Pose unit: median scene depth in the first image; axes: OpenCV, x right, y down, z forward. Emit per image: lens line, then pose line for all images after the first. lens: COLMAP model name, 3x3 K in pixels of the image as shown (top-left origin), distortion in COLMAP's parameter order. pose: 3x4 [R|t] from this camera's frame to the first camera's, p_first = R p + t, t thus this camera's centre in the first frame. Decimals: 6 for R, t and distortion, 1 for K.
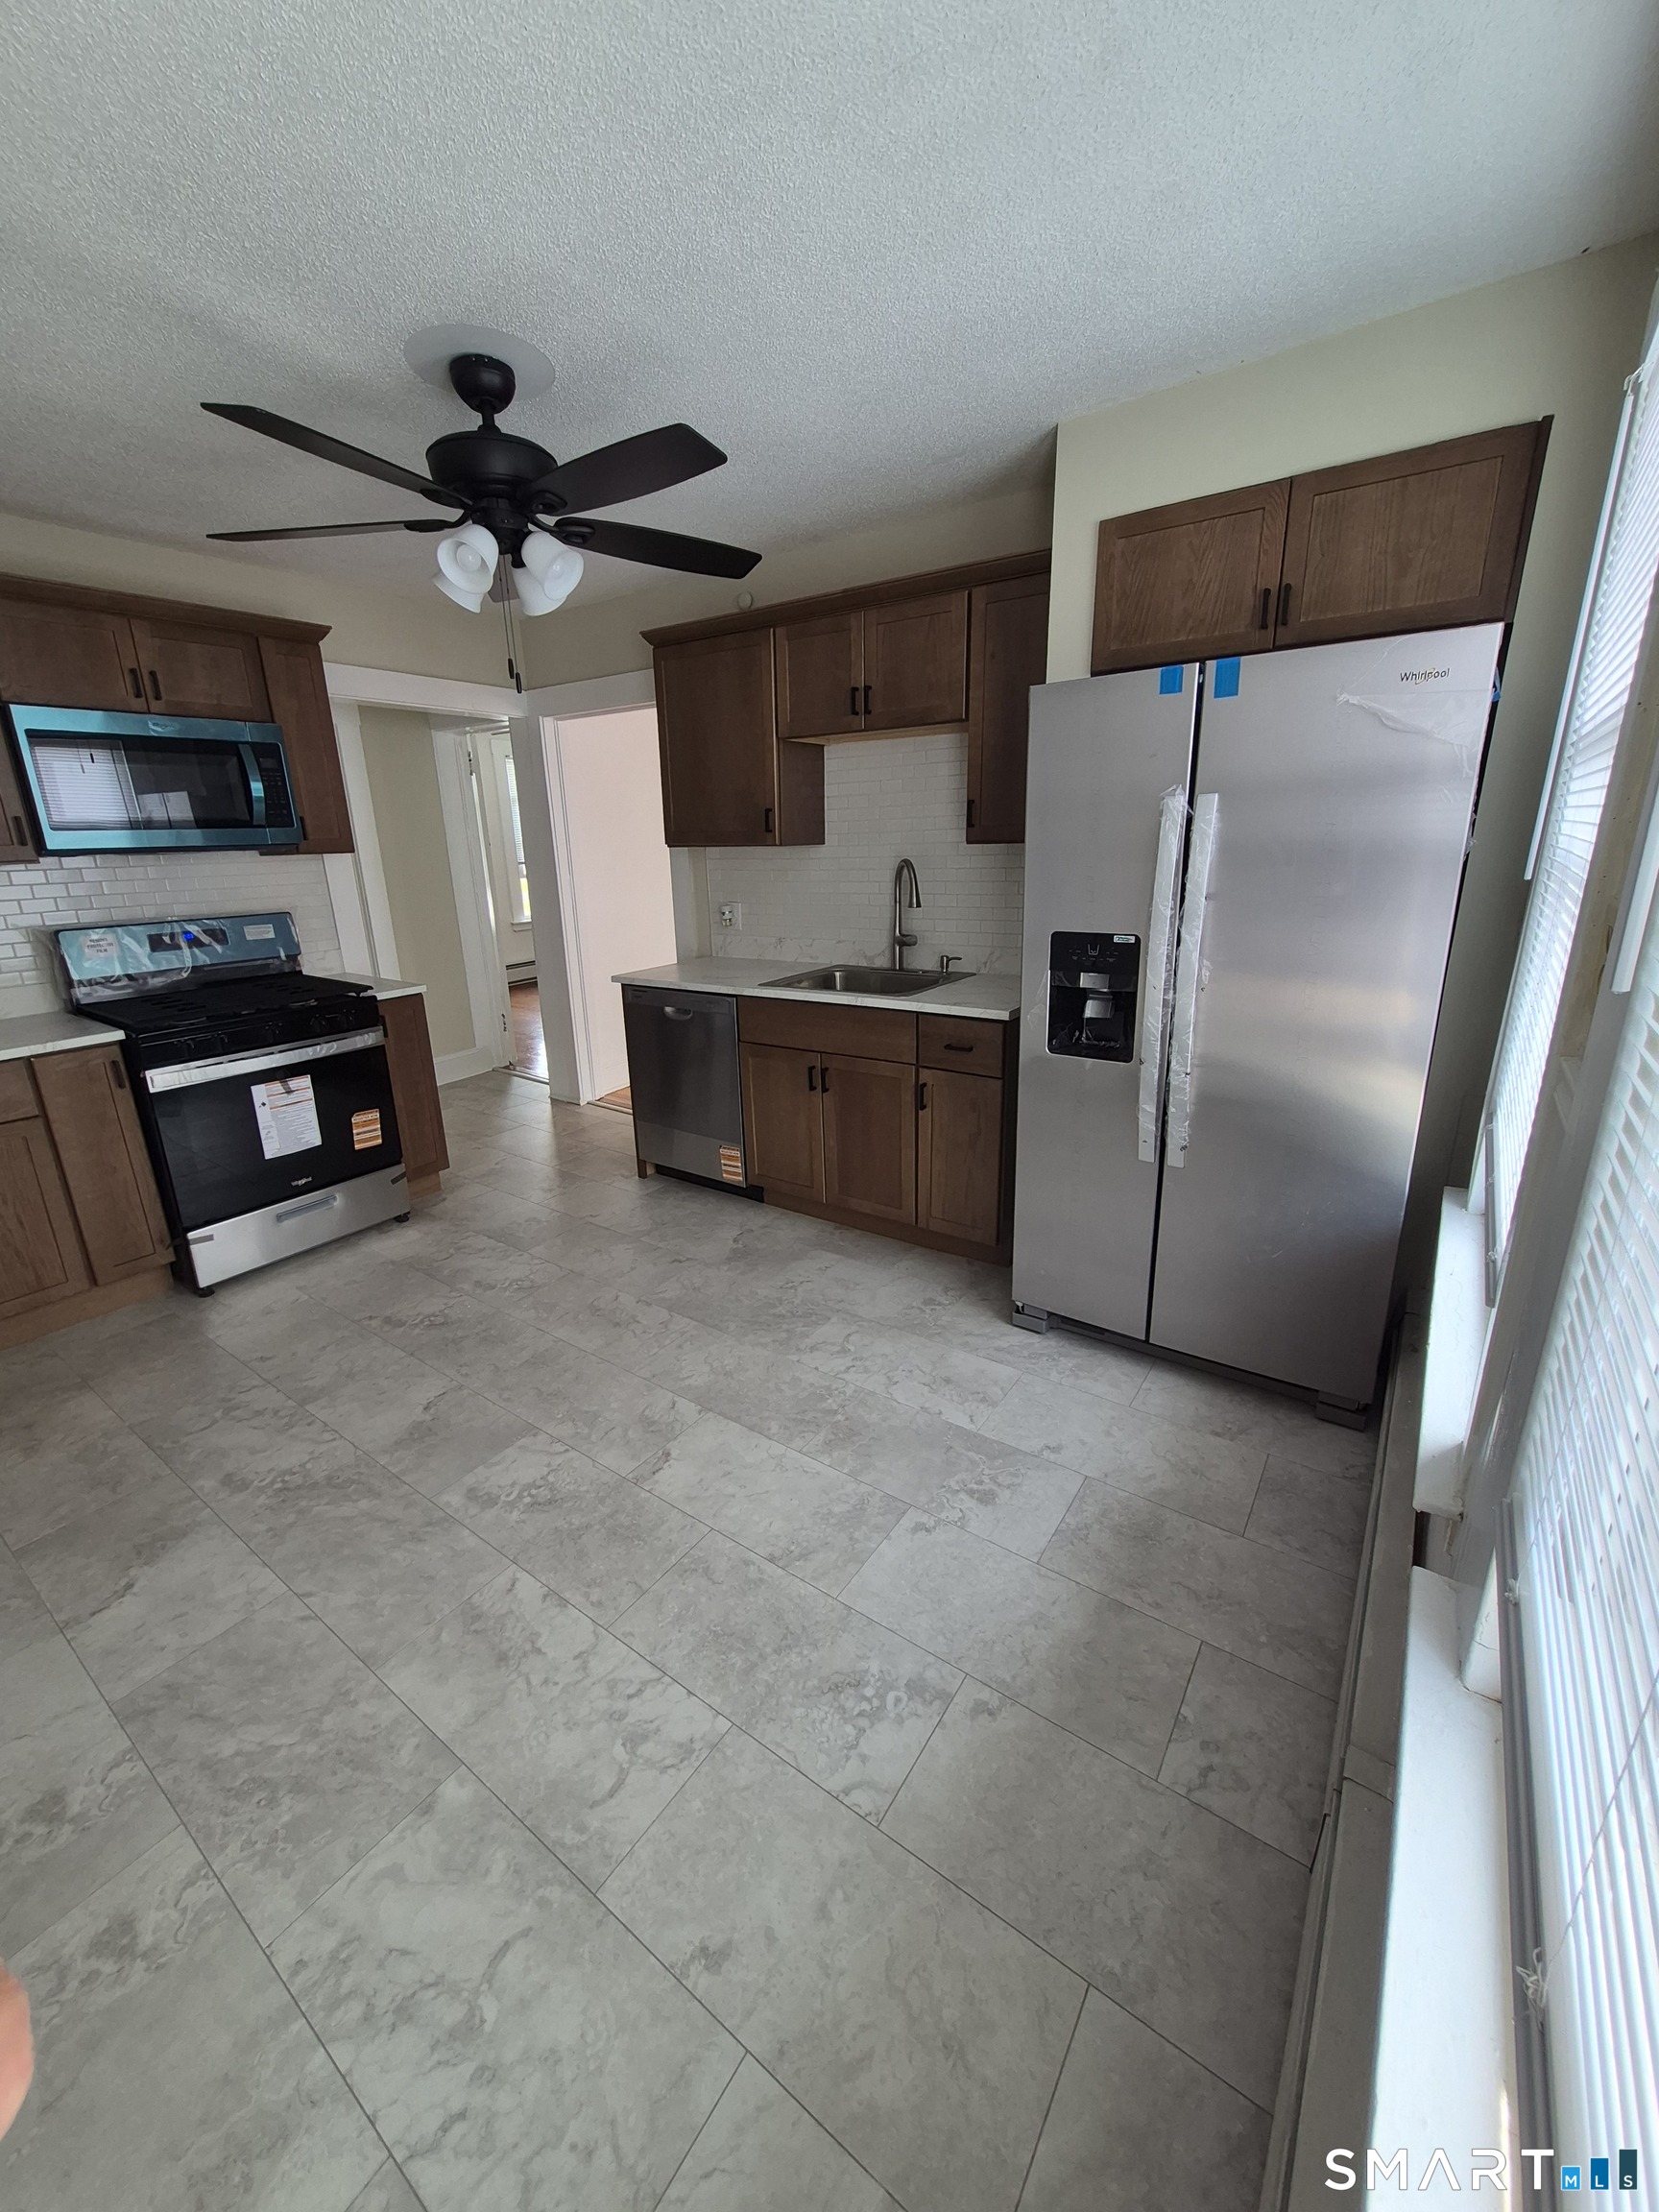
lens RADIAL K [[861.8, 0, 801.5], [0, 861.8, 1087.6], [0, 0, 1]] dist [0.000032, -0.000172]
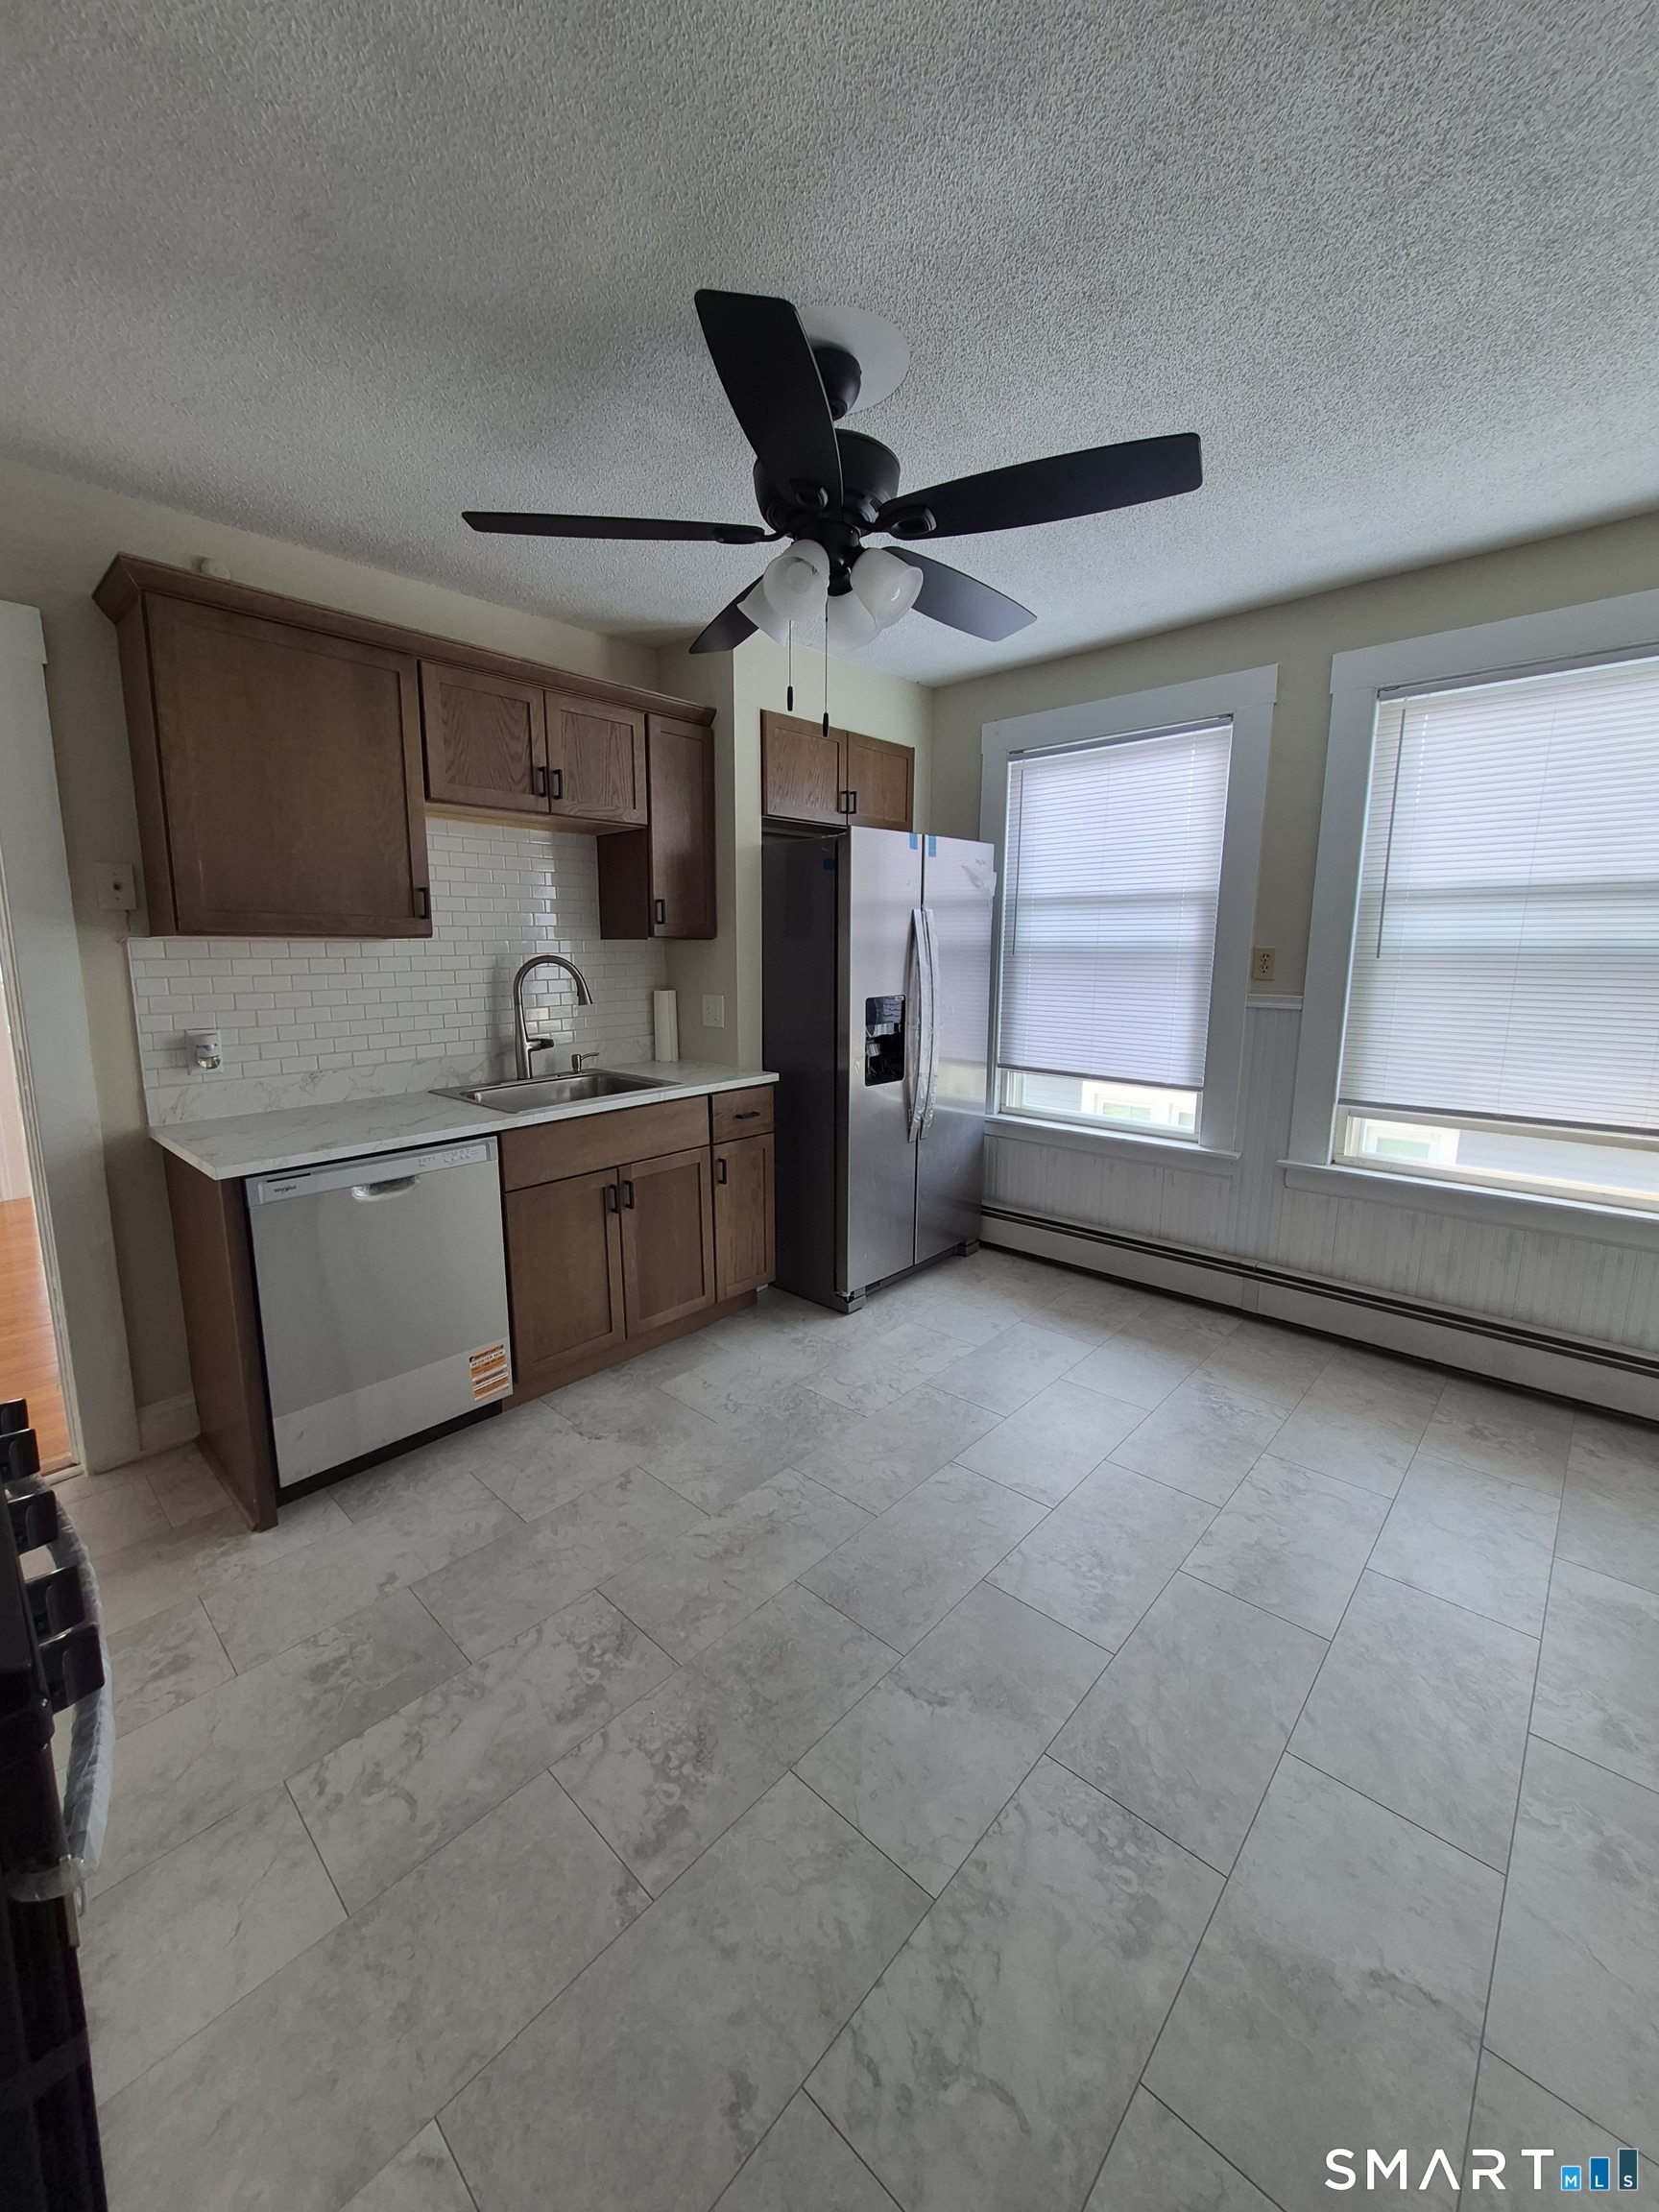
lens RADIAL K [[877.4, 0, 798.4], [0, 877.4, 1082.0], [0, 0, 1]] dist [0.000130, 0.000036]
pose [[0.130155, -0.131114, 0.982786, -0.930212], [0.280245, 0.955664, 0.090382, -0.172585], [-0.951064, 0.263657, 0.161129, 0.747019]]
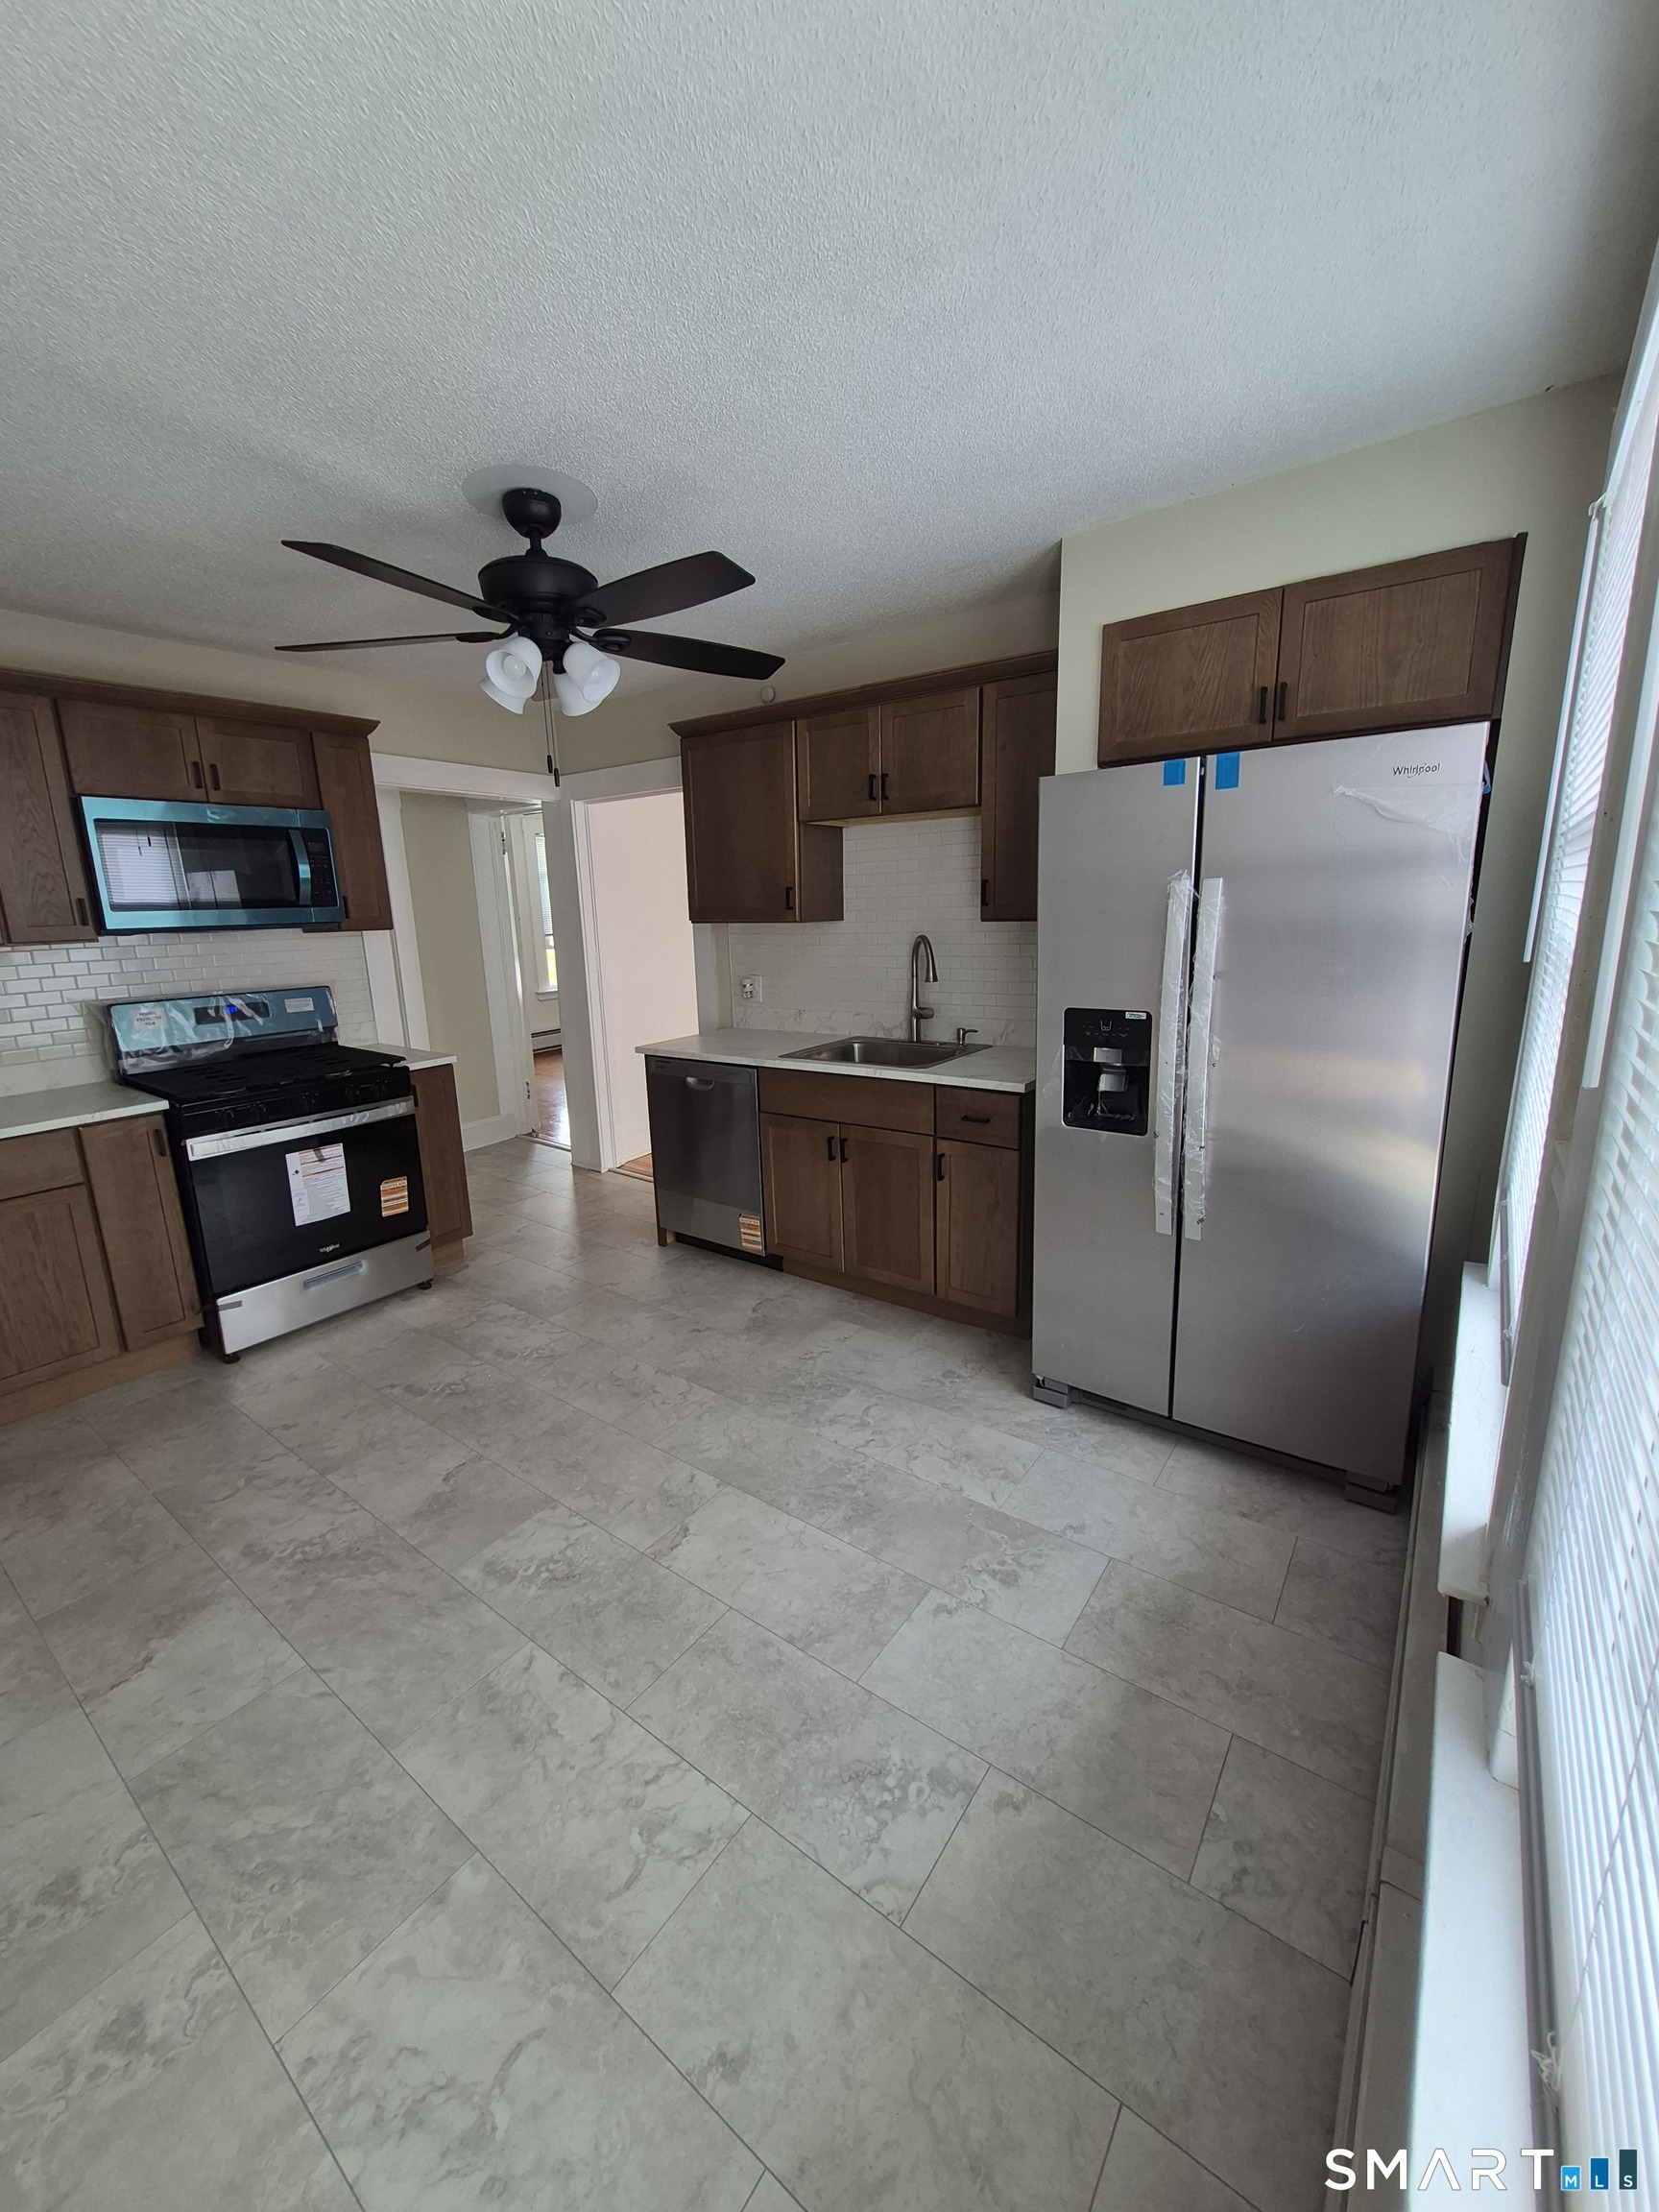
lens RADIAL K [[861.8, 0, 801.5], [0, 861.8, 1087.6], [0, 0, 1]] dist [0.000032, -0.000172]
pose [[0.999786, 0.001921, -0.020583, -0.002316], [-0.003471, 0.997137, -0.075535, -0.006022], [0.020379, 0.075590, 0.996931, -0.020564]]
